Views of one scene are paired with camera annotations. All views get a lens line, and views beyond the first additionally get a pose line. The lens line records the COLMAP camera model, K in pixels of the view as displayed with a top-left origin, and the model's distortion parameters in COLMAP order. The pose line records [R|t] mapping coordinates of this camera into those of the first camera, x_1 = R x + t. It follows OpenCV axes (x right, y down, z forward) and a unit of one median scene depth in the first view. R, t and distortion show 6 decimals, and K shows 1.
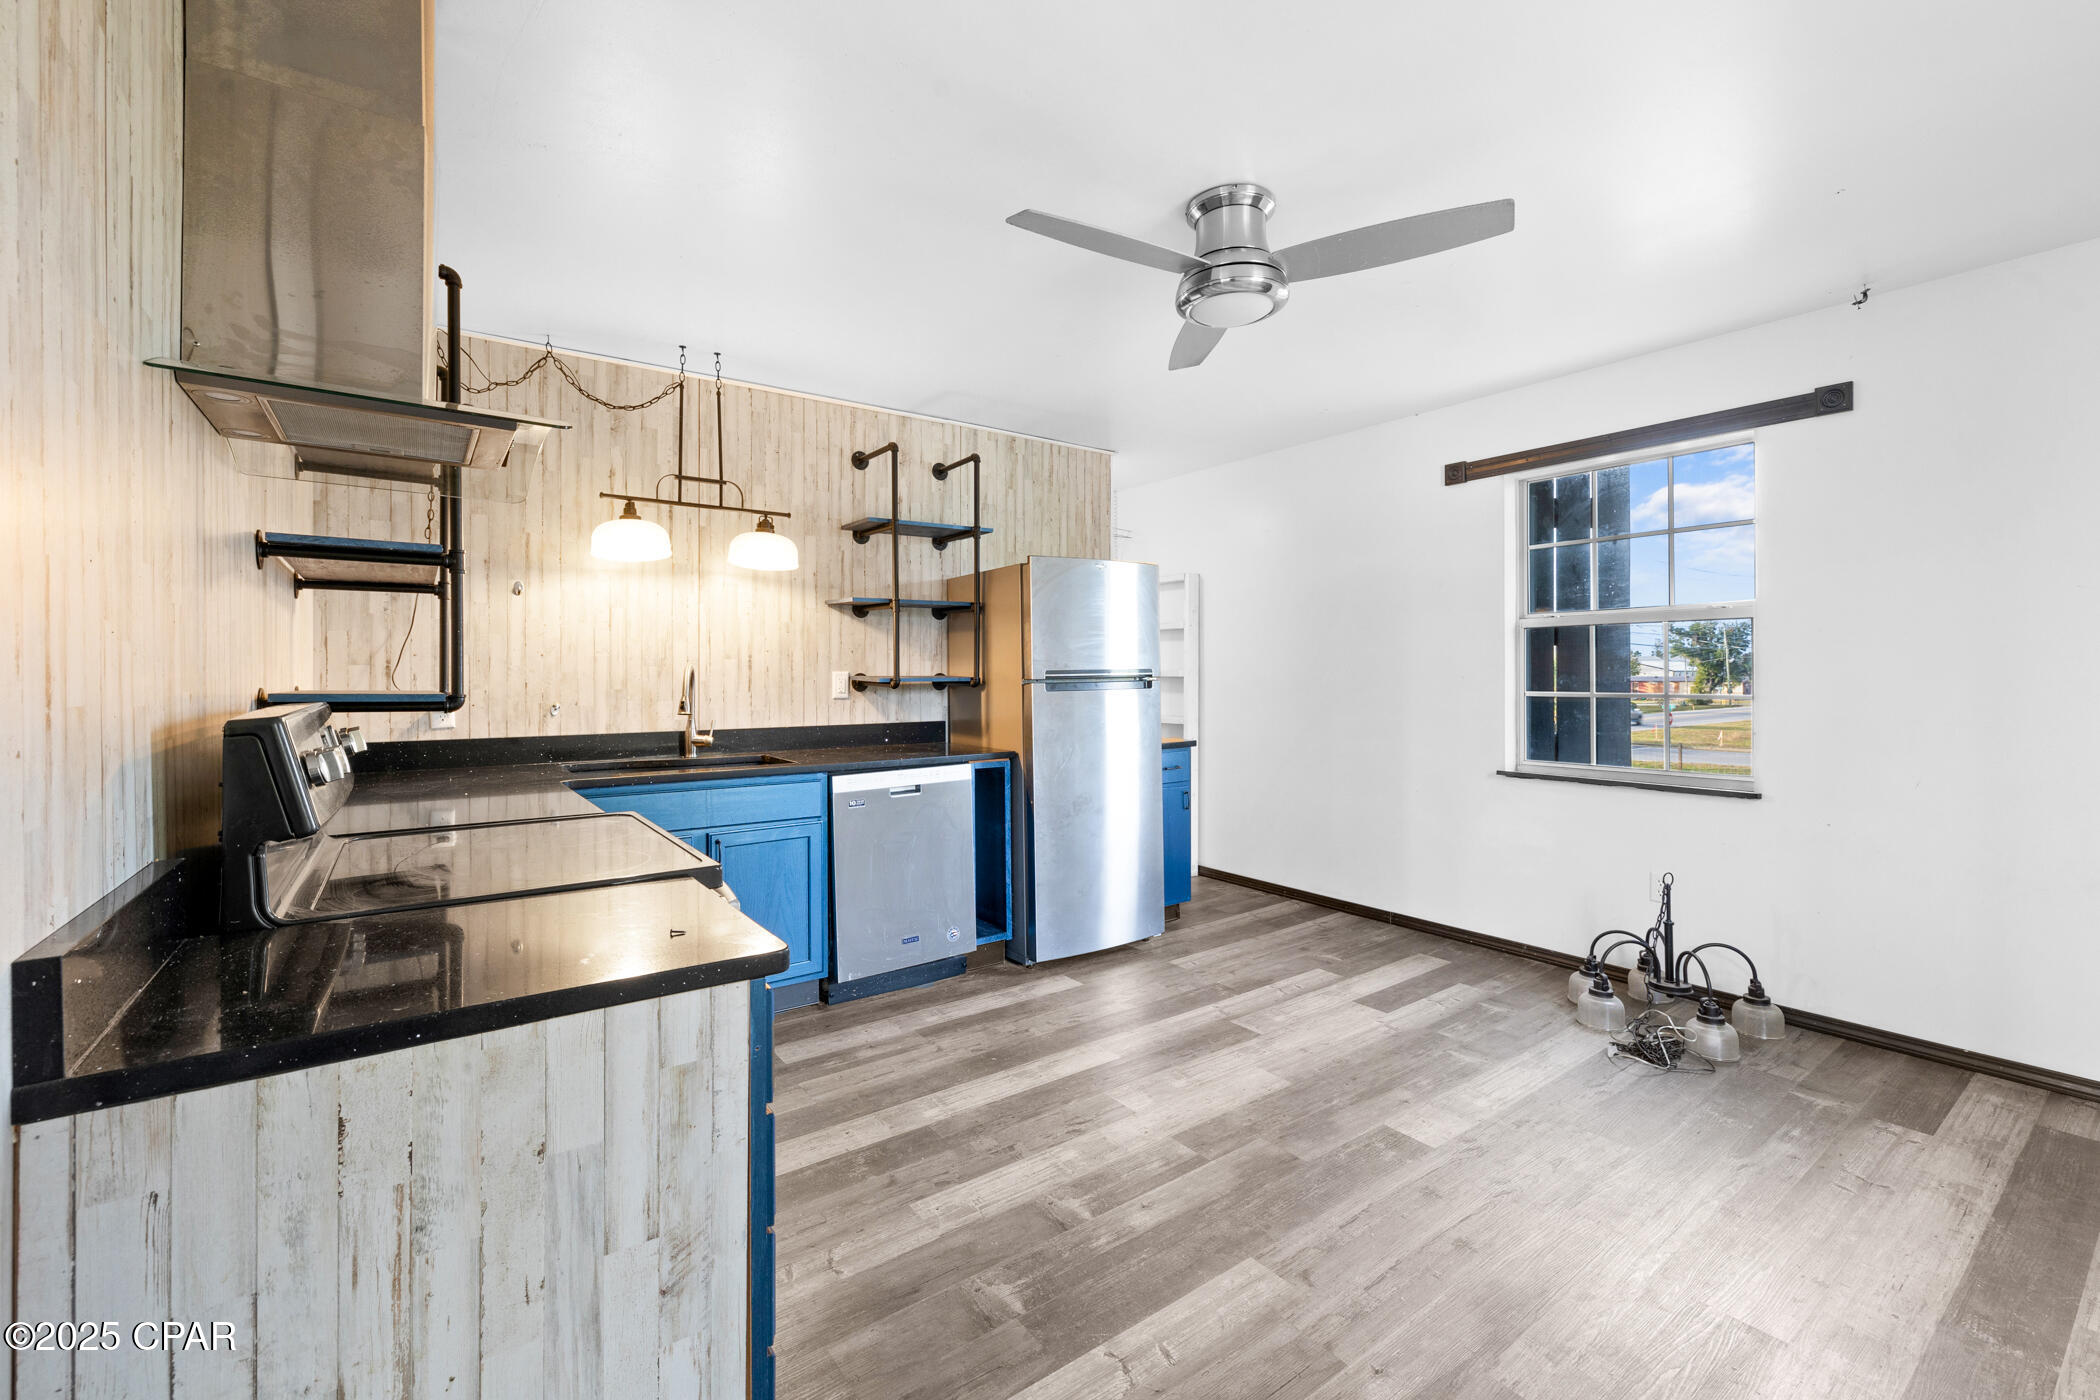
lens RADIAL K [[873.3, 0, 1038.0], [0, 873.3, 674.6], [0, 0, 1]] dist [-0.001625, -0.000511]
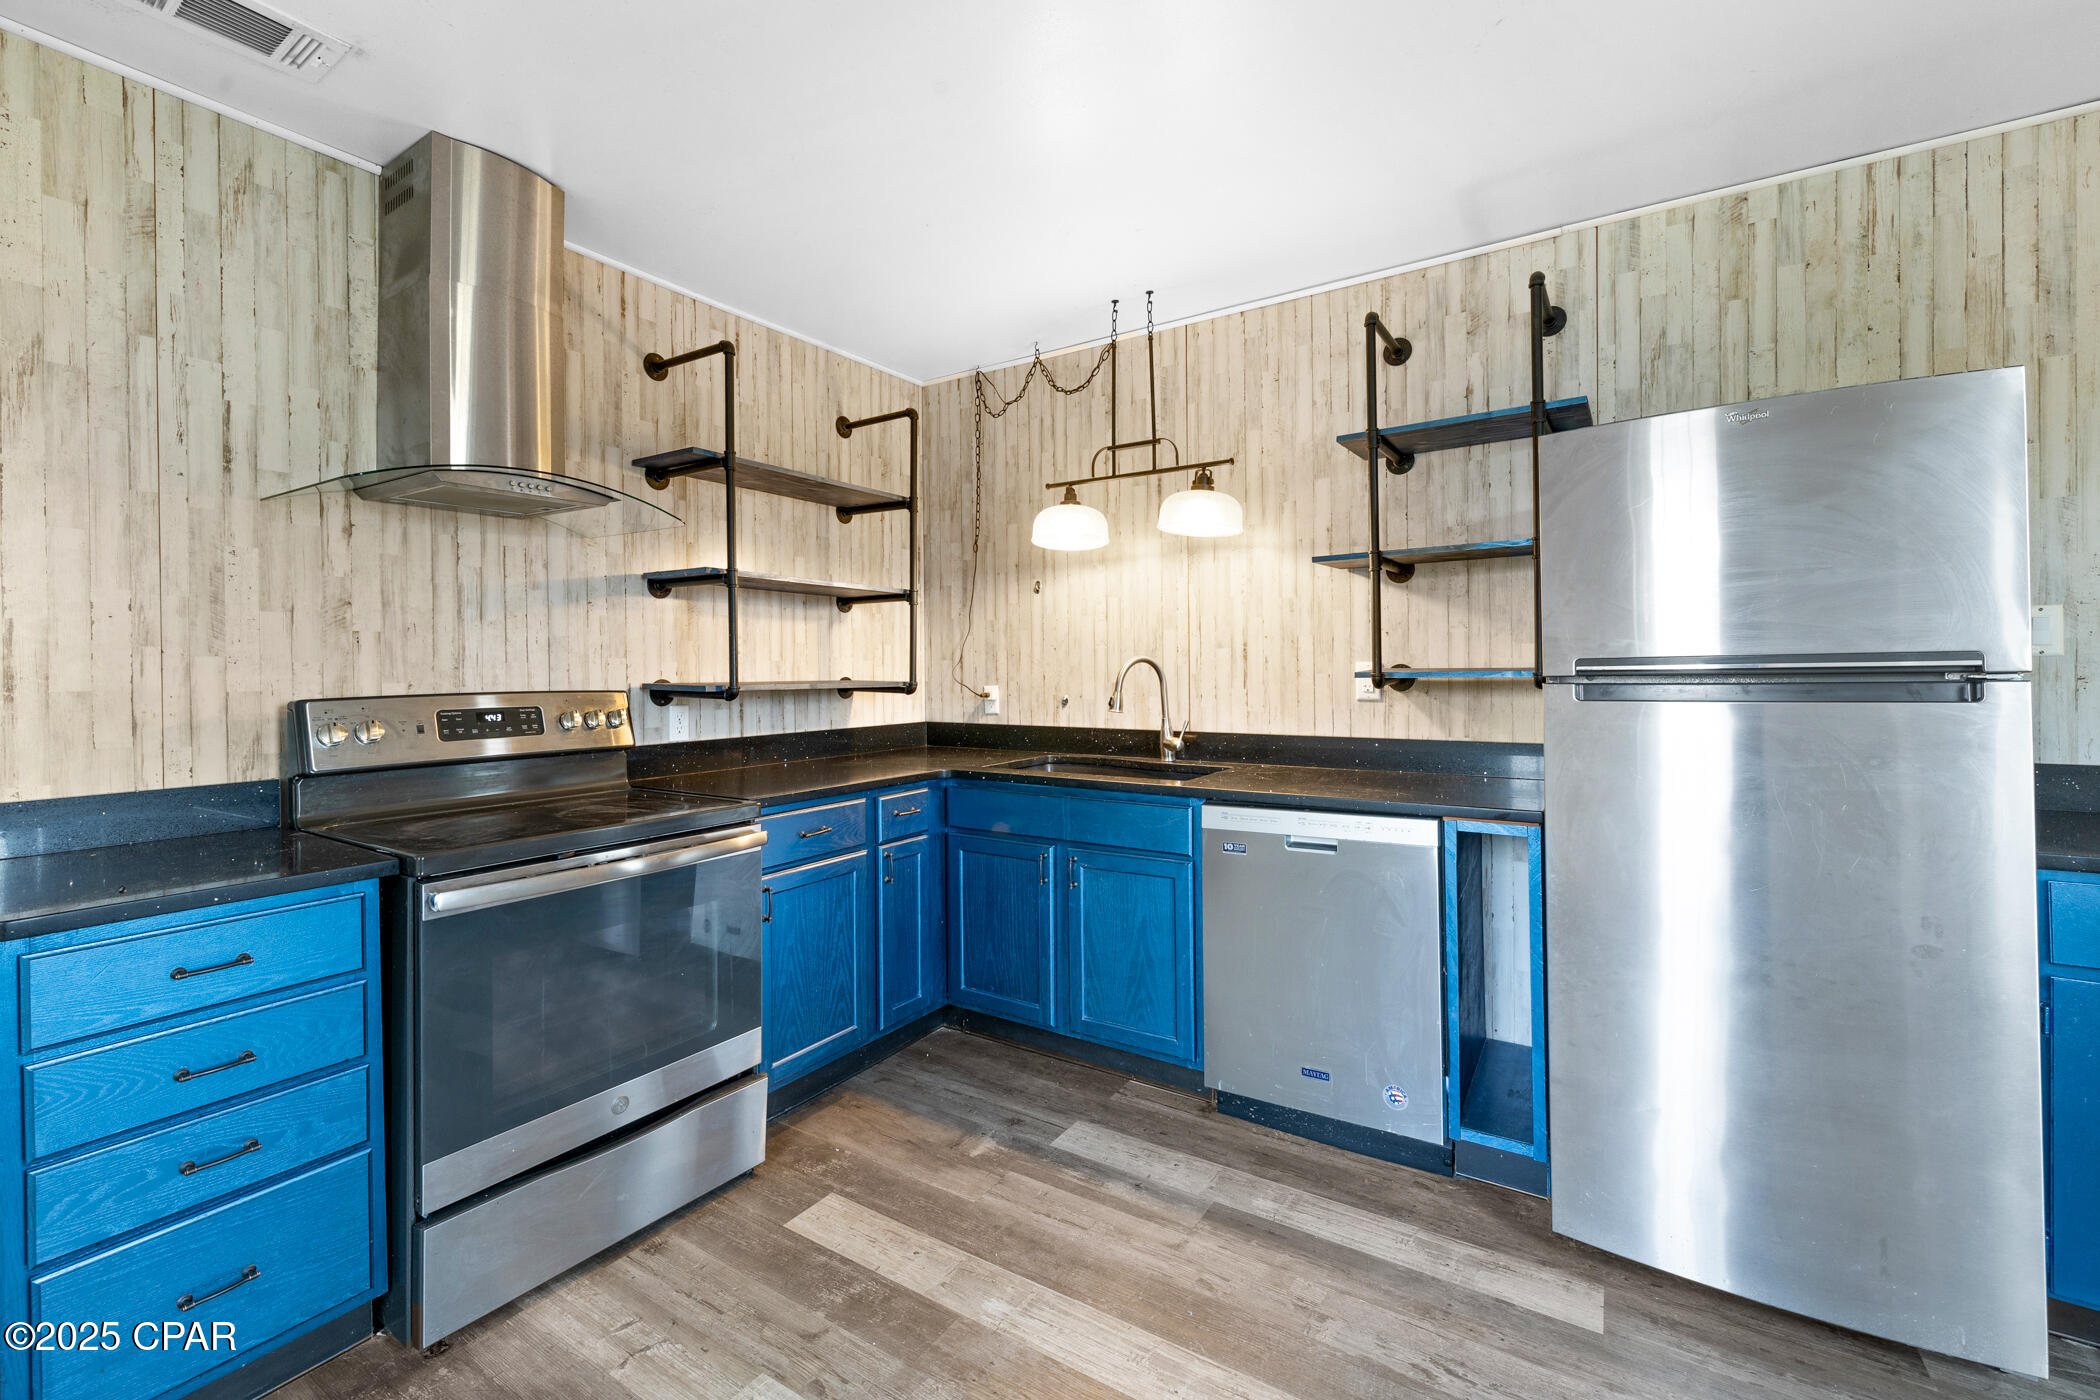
lens RADIAL K [[873.3, 0, 1038.0], [0, 873.3, 674.6], [0, 0, 1]] dist [-0.001625, -0.000511]
pose [[0.369120, 0.003482, -0.929375, 0.379107], [0.002378, 0.999986, 0.004691, 0.002970], [0.929379, -0.003941, 0.369107, 0.566249]]
